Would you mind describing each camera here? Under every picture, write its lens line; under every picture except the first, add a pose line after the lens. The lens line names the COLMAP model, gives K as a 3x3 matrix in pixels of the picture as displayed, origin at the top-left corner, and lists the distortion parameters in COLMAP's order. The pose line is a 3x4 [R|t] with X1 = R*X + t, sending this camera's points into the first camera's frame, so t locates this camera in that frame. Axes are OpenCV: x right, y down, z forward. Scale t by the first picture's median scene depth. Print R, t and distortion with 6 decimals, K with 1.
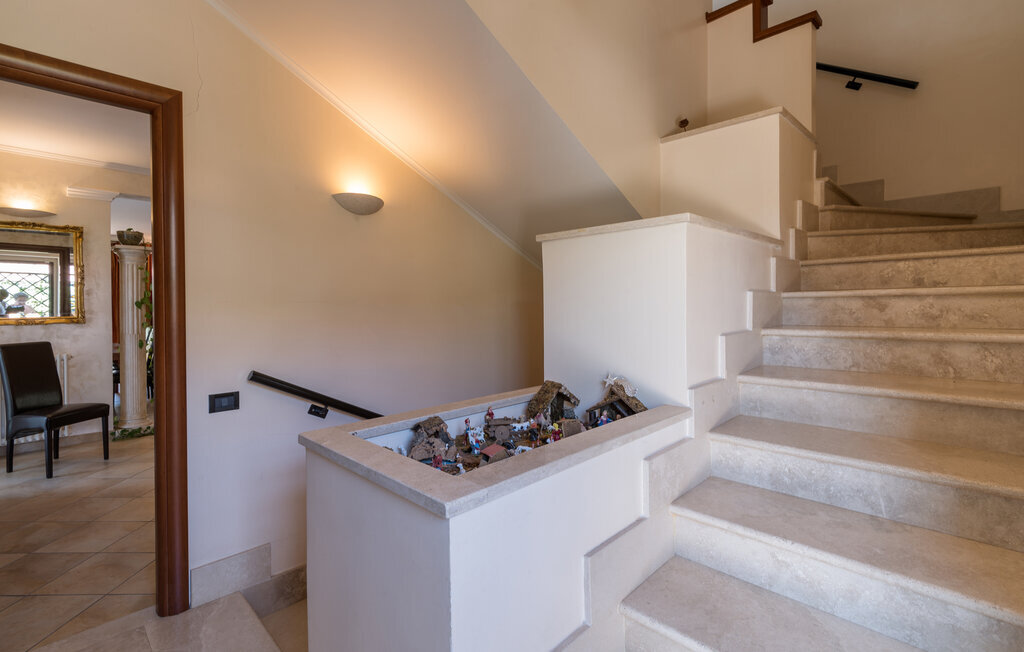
lens RADIAL K [[465.7, 0, 537.7], [0, 465.7, 311.6], [0, 0, 1]] dist [-0.005551, -0.004763]
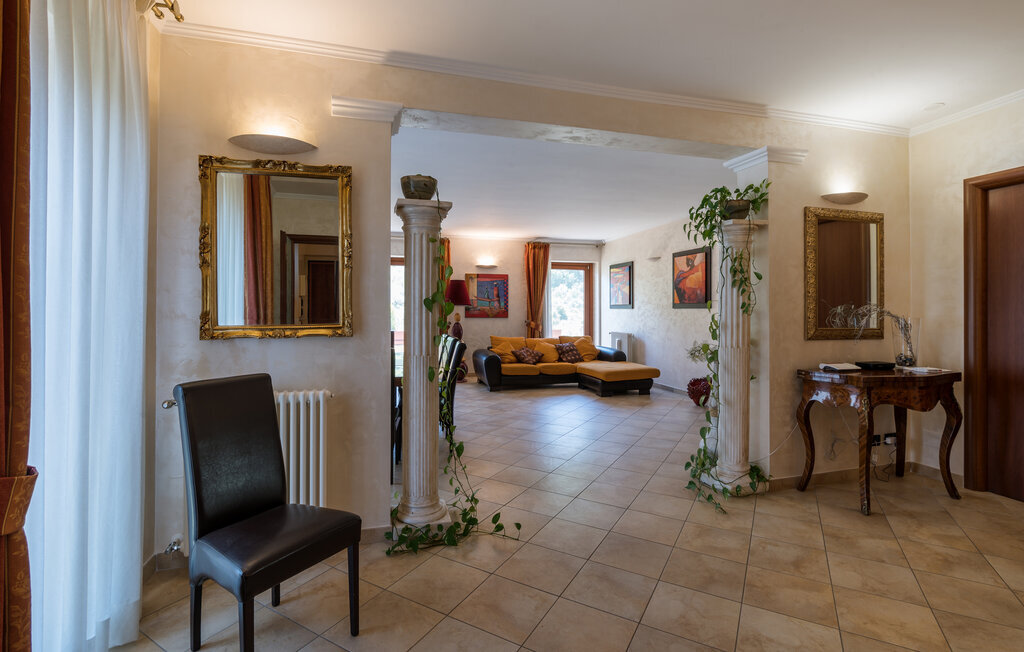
lens RADIAL K [[465.7, 0, 510.0], [0, 465.7, 308.2], [0, 0, 1]] dist [-0.005551, -0.004763]
pose [[0.849110, 0.002628, -0.528209, -0.491119], [-0.007506, 0.999947, -0.007090, -0.007463], [0.528162, 0.009985, 0.849085, 0.584220]]
